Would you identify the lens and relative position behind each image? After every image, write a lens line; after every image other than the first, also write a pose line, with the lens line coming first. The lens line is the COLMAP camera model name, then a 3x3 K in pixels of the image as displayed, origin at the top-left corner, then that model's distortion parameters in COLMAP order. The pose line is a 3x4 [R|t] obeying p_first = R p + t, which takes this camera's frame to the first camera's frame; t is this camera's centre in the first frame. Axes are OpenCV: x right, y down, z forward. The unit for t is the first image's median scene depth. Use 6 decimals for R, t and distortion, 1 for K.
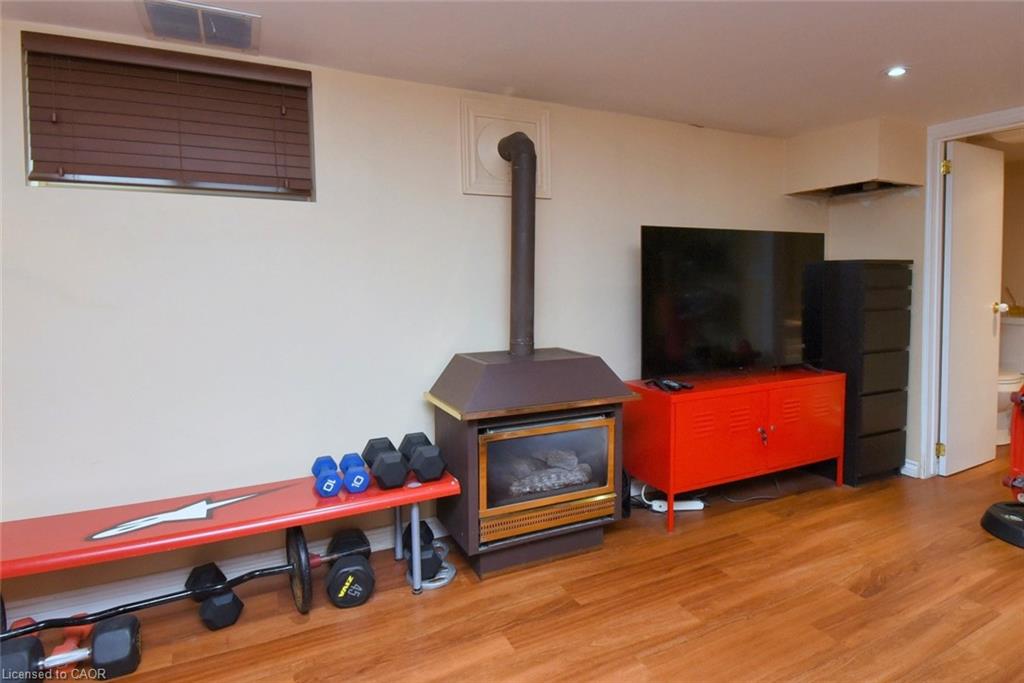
lens RADIAL K [[591.6, 0, 550.5], [0, 591.6, 322.0], [0, 0, 1]] dist [-0.014570, -0.002841]
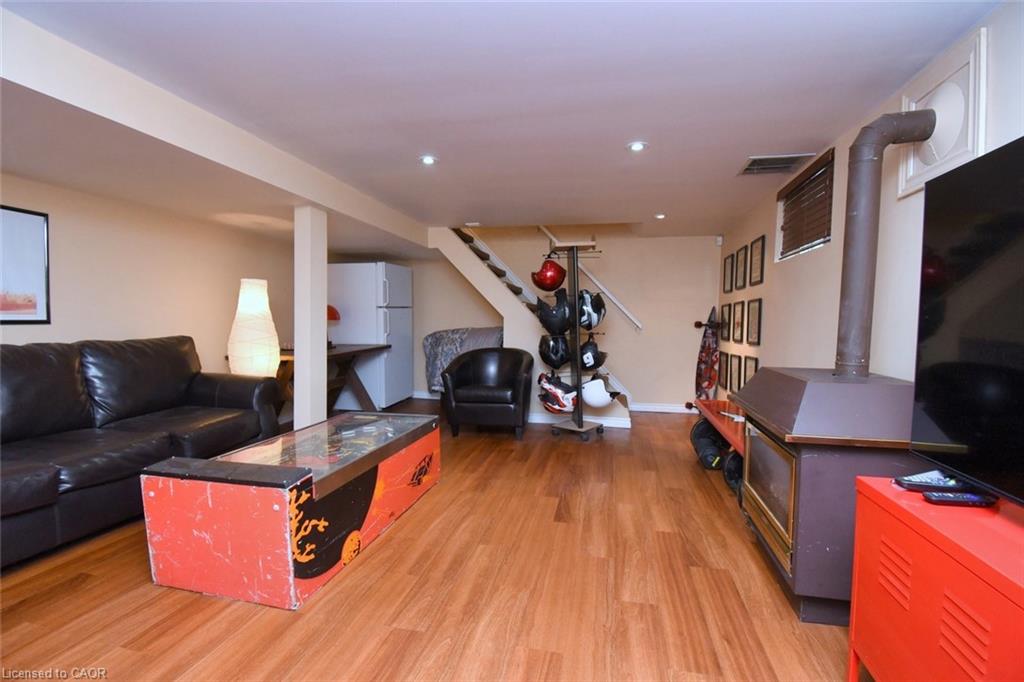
lens RADIAL K [[452.7, 0, 513.4], [0, 452.7, 340.3], [0, 0, 1]] dist [0.008476, -0.018305]
pose [[-0.659737, 0.033784, -0.750737, 0.755396], [-0.061648, 0.993189, 0.098870, -0.031362], [0.748964, 0.111510, -0.653161, 1.011658]]
